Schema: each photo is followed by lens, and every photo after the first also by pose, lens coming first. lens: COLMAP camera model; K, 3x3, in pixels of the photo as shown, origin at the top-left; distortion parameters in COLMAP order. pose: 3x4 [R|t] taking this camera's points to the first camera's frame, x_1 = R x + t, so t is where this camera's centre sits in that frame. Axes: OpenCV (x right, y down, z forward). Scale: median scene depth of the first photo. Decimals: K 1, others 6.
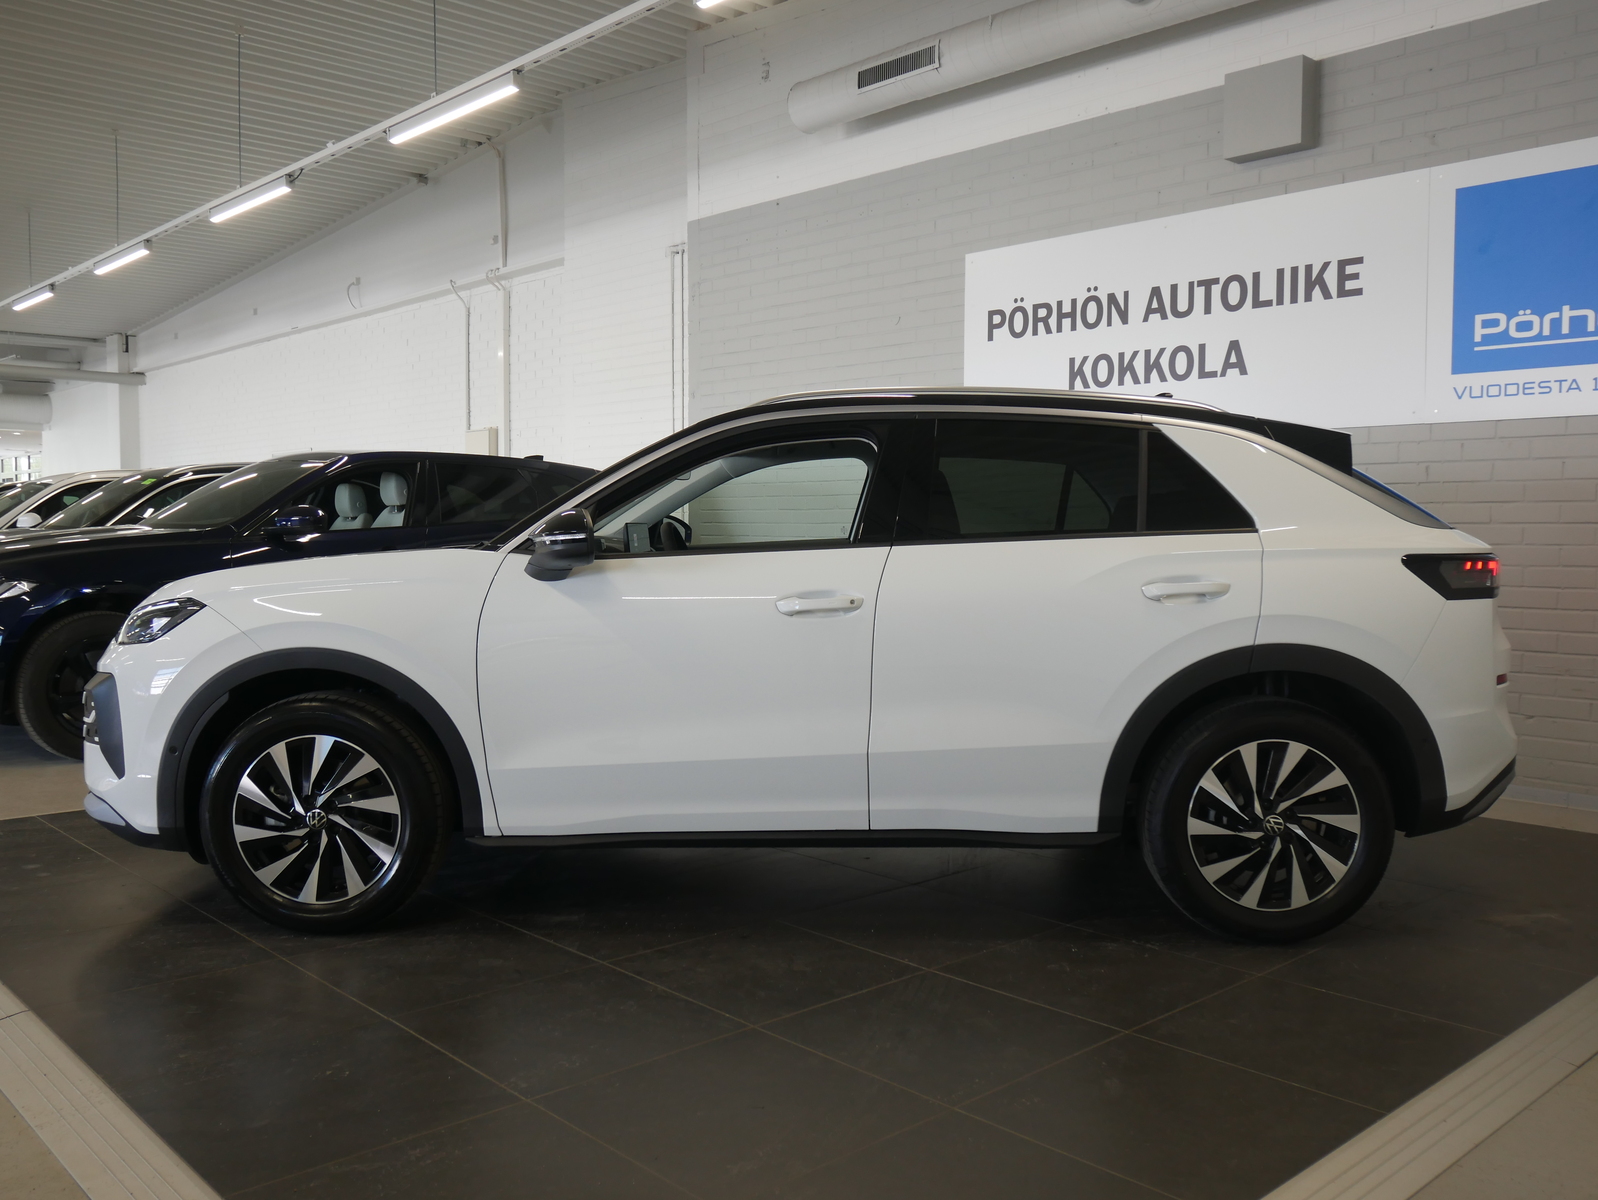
lens RADIAL K [[1372.0, 0, 799.0], [0, 1372.0, 600.0], [0, 0, 1]] dist [0.001464, -0.007198]
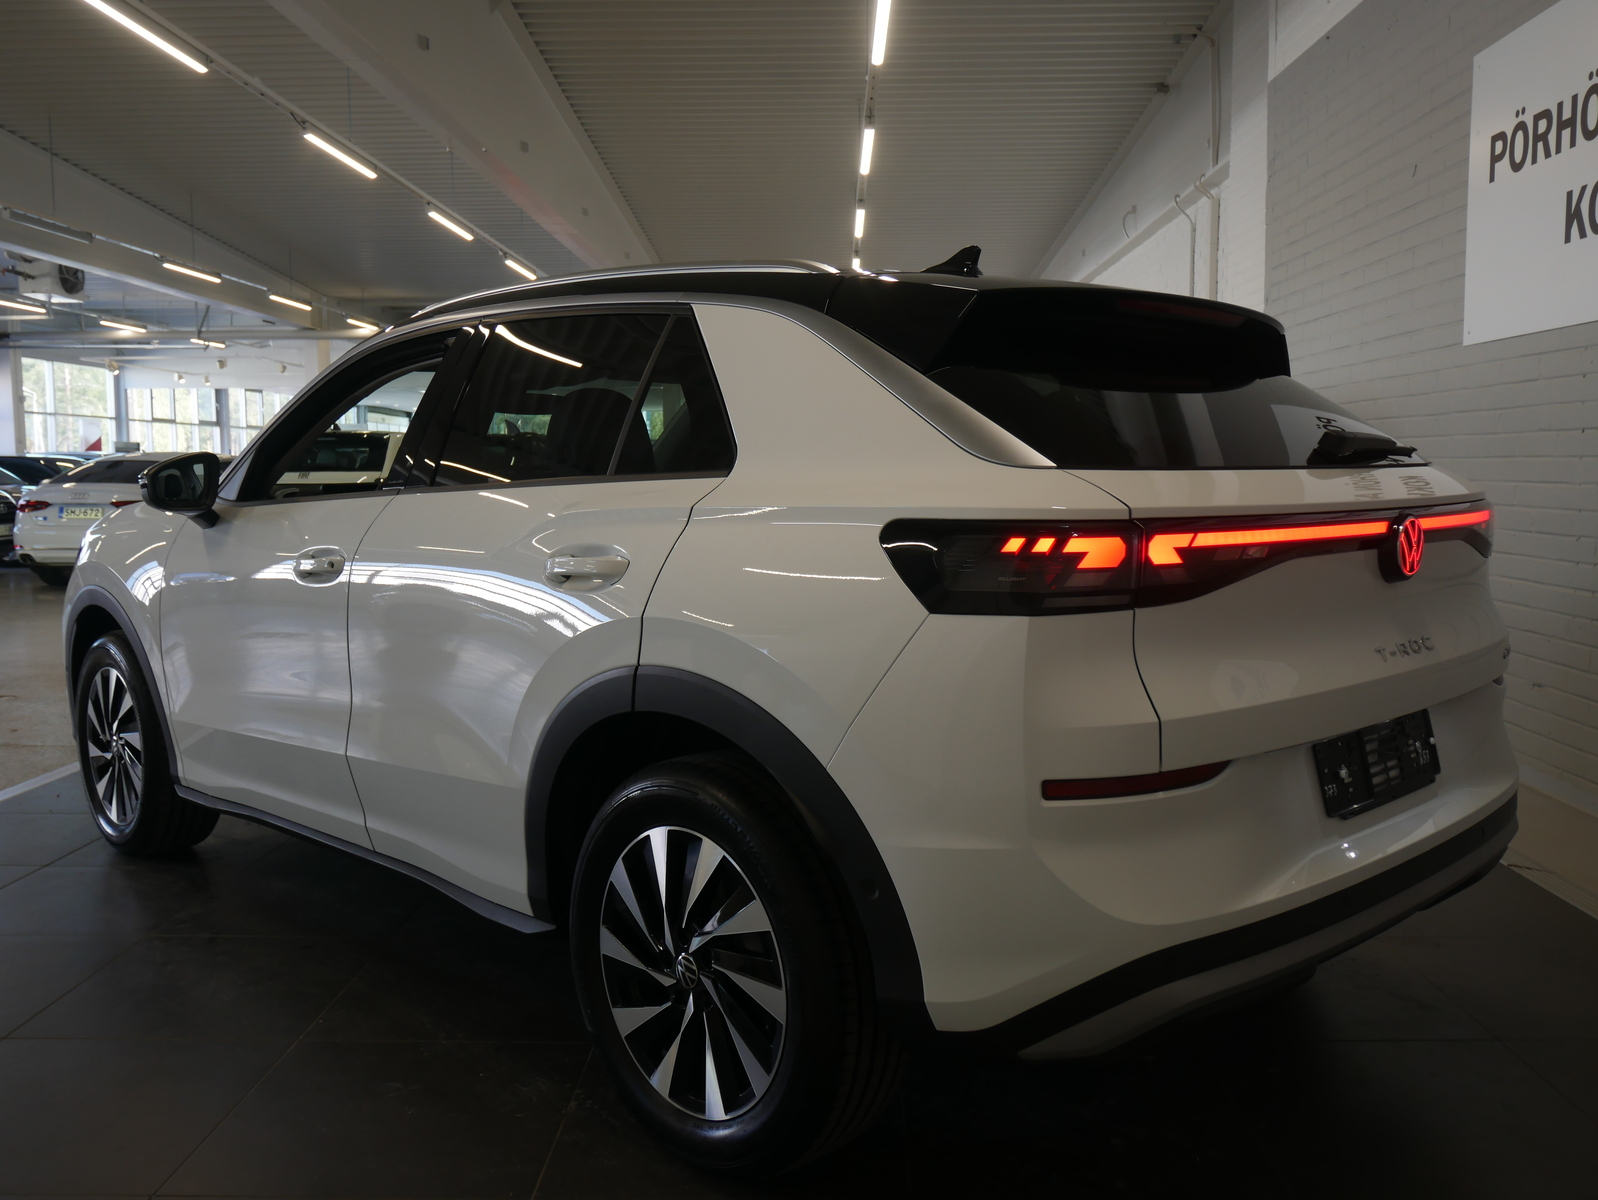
lens RADIAL K [[1372.0, 0, 799.0], [0, 1372.0, 600.0], [0, 0, 1]] dist [0.001464, -0.007198]
pose [[0.717990, 0.060841, -0.693389, 0.448849], [-0.030457, 0.997965, 0.056029, -0.017718], [0.695387, -0.019110, 0.718382, 0.349949]]
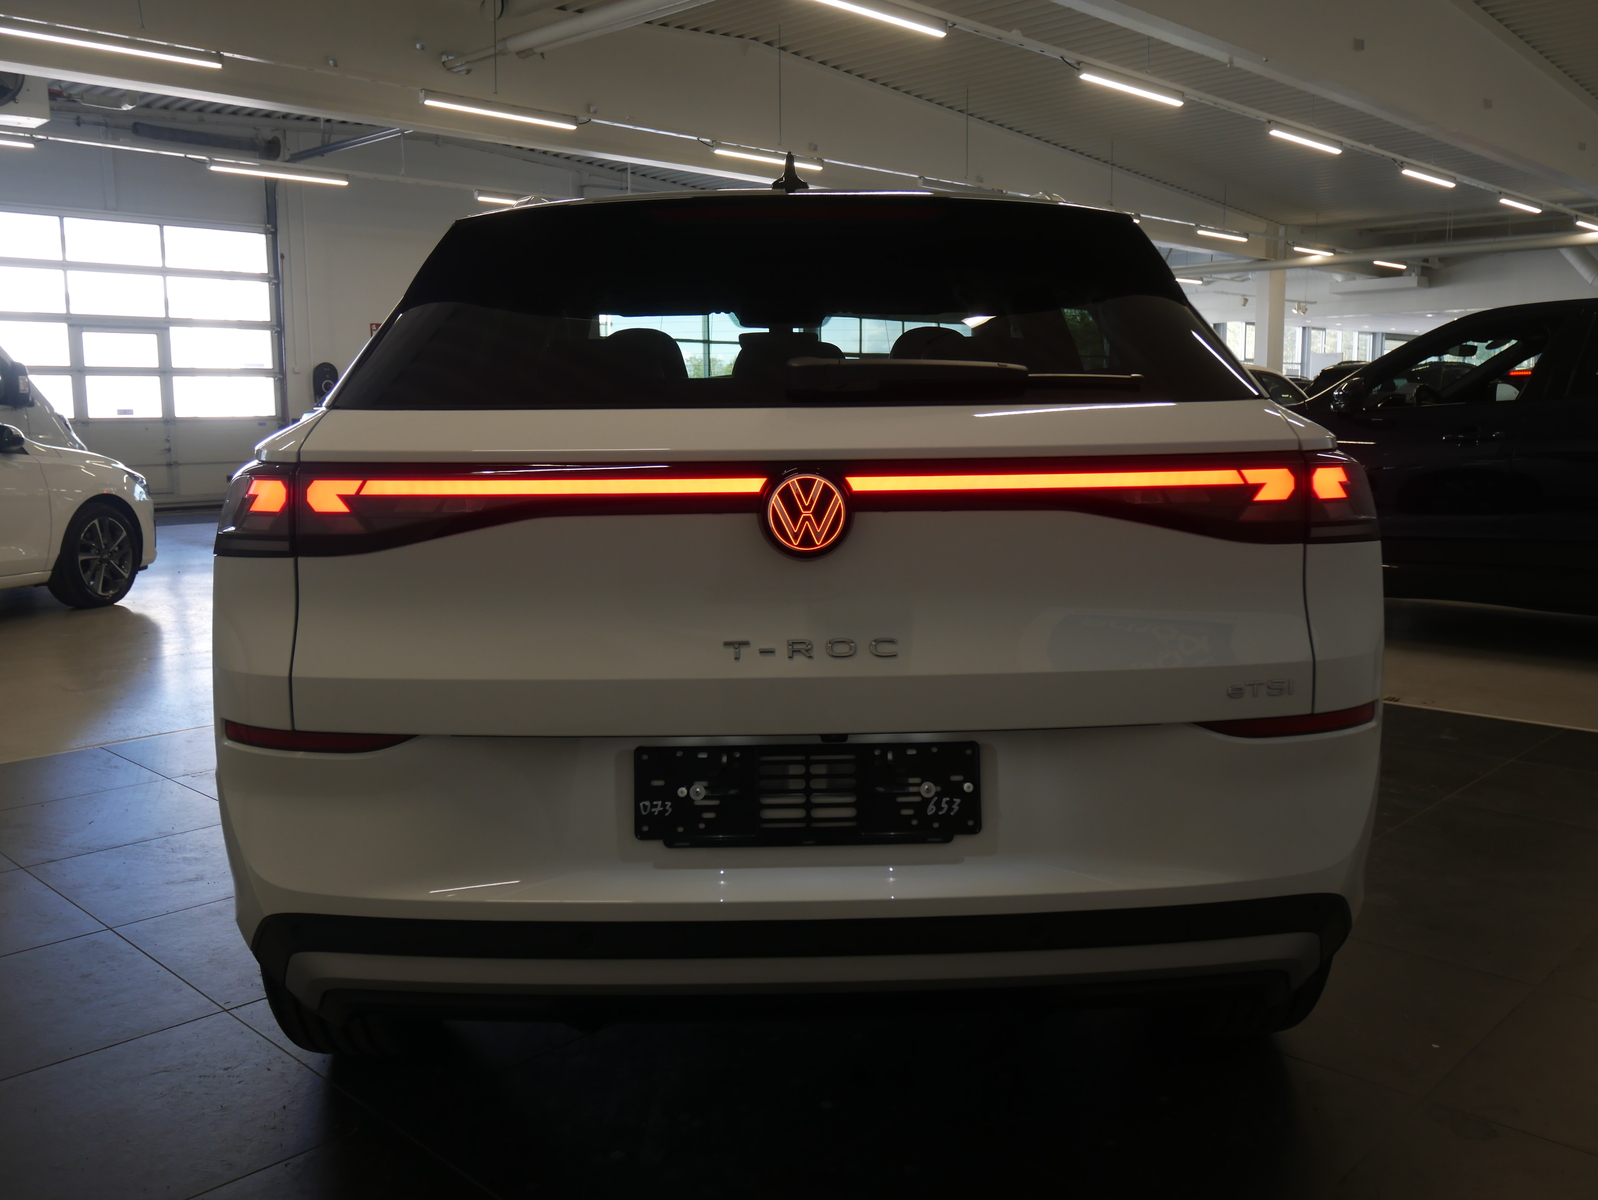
lens RADIAL K [[1372.0, 0, 799.0], [0, 1372.0, 600.0], [0, 0, 1]] dist [0.001464, -0.007198]
pose [[0.047201, 0.137298, -0.989405, 0.571225], [-0.047765, 0.989686, 0.135058, -0.034404], [0.997743, 0.040884, 0.053272, 0.676899]]
